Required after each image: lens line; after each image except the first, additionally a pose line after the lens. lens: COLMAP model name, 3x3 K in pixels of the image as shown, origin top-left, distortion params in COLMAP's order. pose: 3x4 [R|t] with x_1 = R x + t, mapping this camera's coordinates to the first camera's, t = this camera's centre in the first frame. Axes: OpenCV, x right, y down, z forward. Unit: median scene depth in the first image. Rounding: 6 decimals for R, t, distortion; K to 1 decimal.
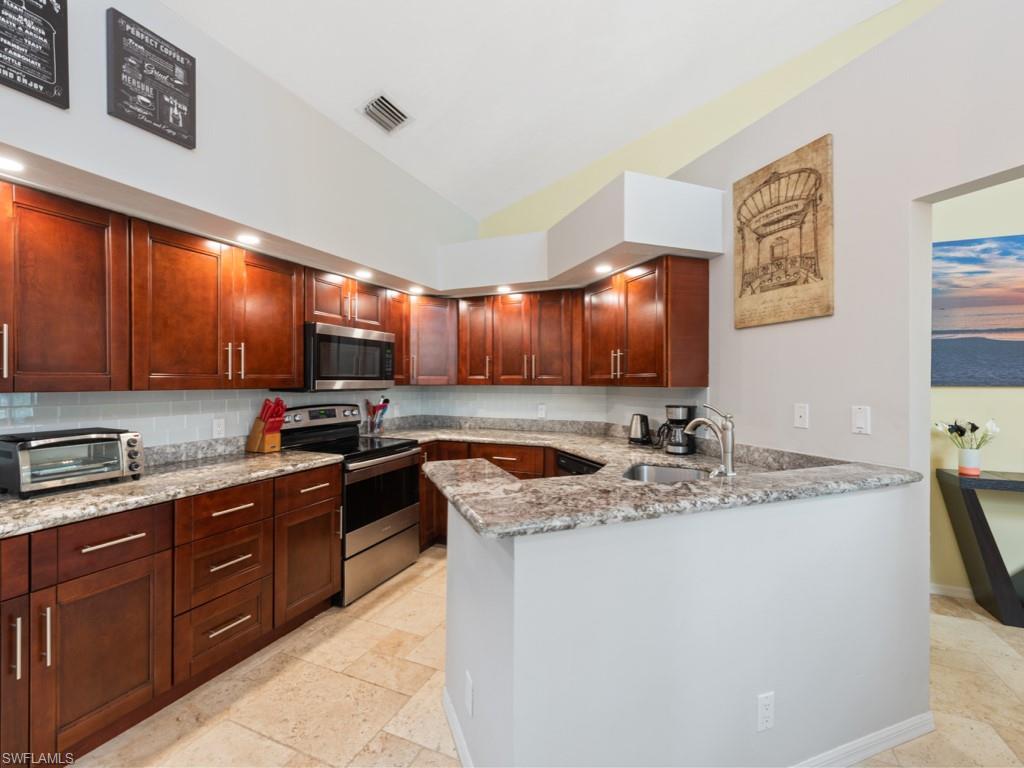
lens RADIAL K [[453.6, 0, 512.0], [0, 453.6, 384.0], [0, 0, 1]] dist [0.017217, 0.000012]
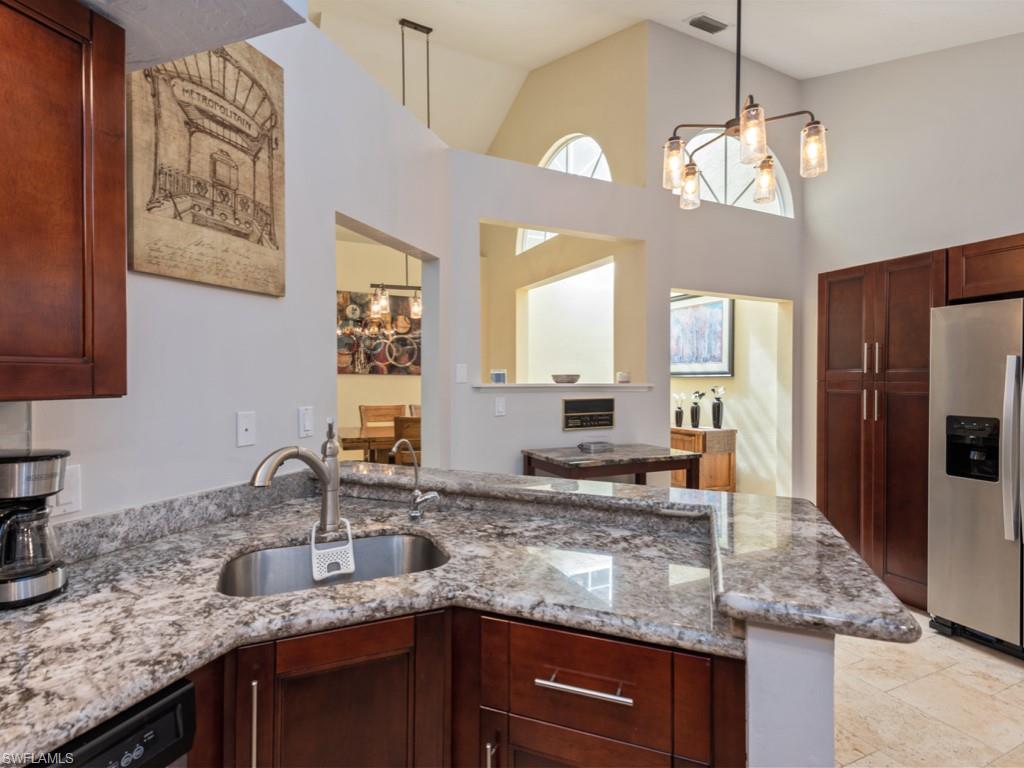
lens RADIAL K [[509.3, 0, 512.0], [0, 509.3, 384.0], [0, 0, 1]] dist [0.001928, 0.000219]
pose [[-0.747605, -0.016196, 0.663947, -0.188770], [-0.002105, 0.999755, 0.022018, -0.016600], [-0.664141, 0.015063, -0.747456, 1.294470]]
